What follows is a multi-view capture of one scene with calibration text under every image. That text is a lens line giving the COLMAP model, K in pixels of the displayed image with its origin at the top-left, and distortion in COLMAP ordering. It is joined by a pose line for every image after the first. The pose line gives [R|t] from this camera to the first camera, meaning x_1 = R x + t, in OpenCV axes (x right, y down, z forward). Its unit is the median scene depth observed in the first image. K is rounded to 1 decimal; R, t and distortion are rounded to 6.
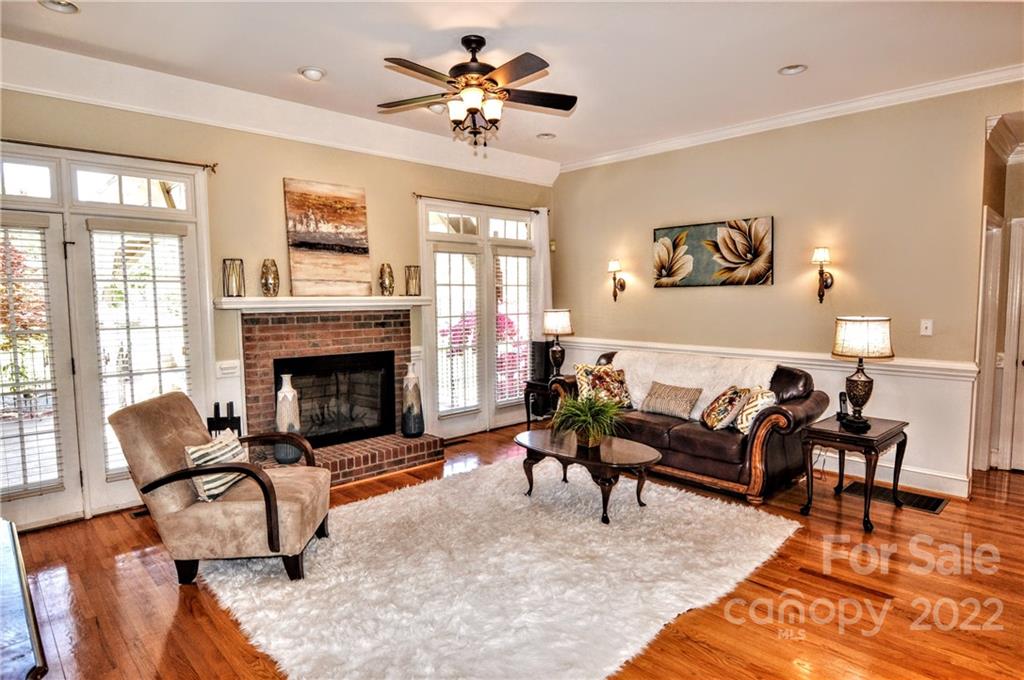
lens RADIAL K [[574.9, 0, 513.9], [0, 574.9, 342.0], [0, 0, 1]] dist [-0.004375, -0.004185]
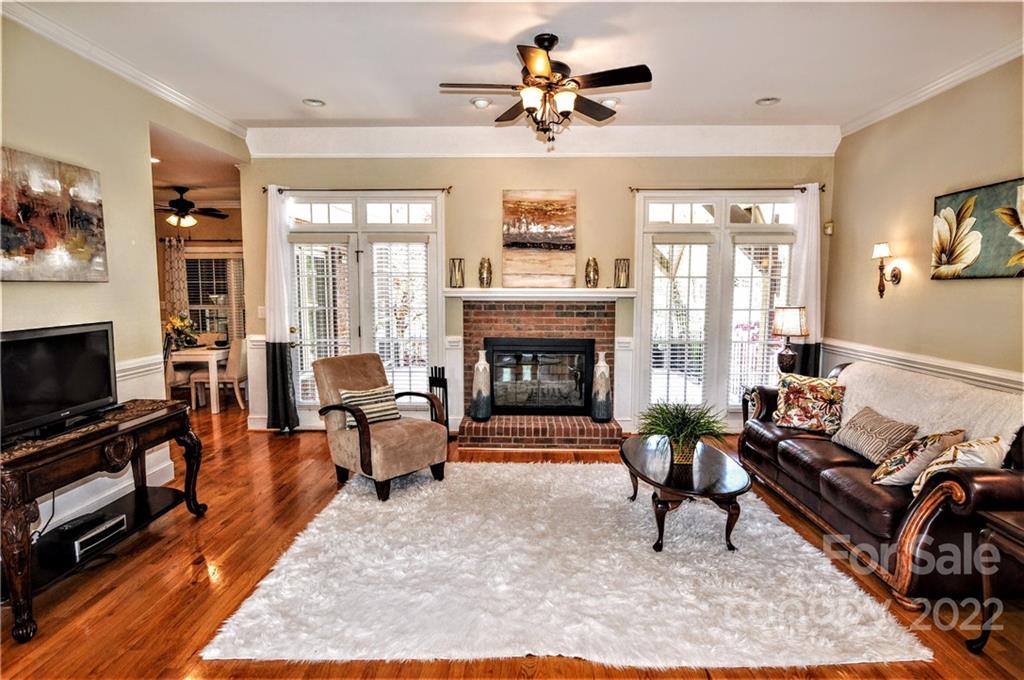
lens RADIAL K [[536.4, 0, 512.7], [0, 536.4, 342.0], [0, 0, 1]] dist [-0.003316, -0.001889]
pose [[0.712177, 0.079144, -0.697524, 0.409837], [-0.063402, 0.996815, 0.048369, -0.019761], [0.699131, 0.009777, 0.714927, 0.192970]]
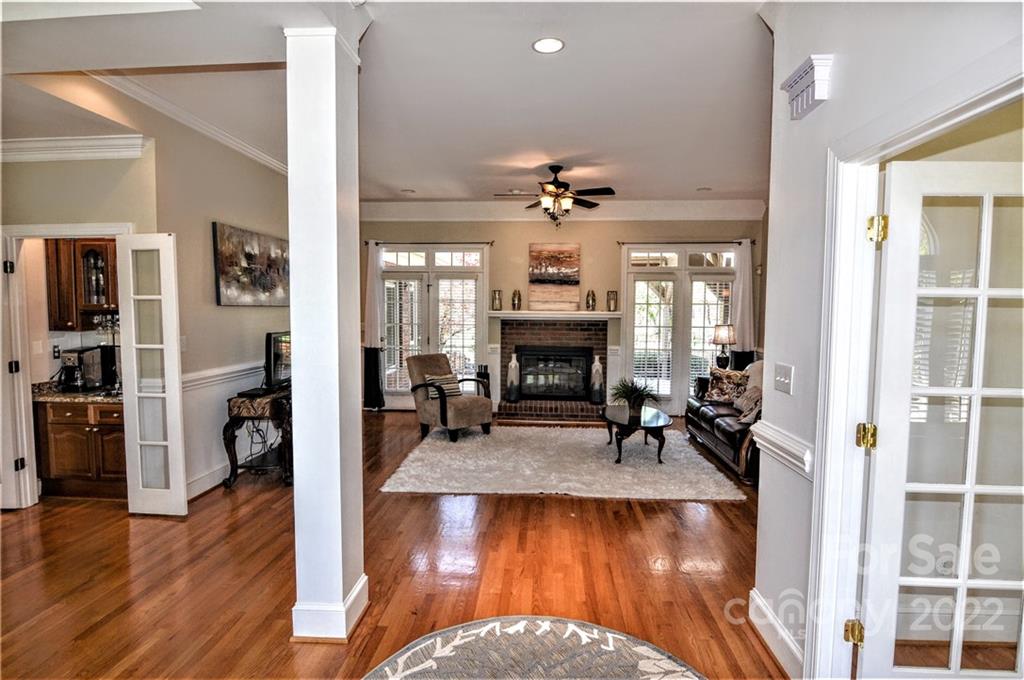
lens RADIAL K [[536.4, 0, 513.4], [0, 536.4, 340.3], [0, 0, 1]] dist [-0.003316, -0.001889]
pose [[0.681307, 0.053533, -0.730038, 0.740799], [-0.070856, 0.997462, 0.007016, 0.002309], [0.728560, 0.046948, 0.683371, -0.137779]]
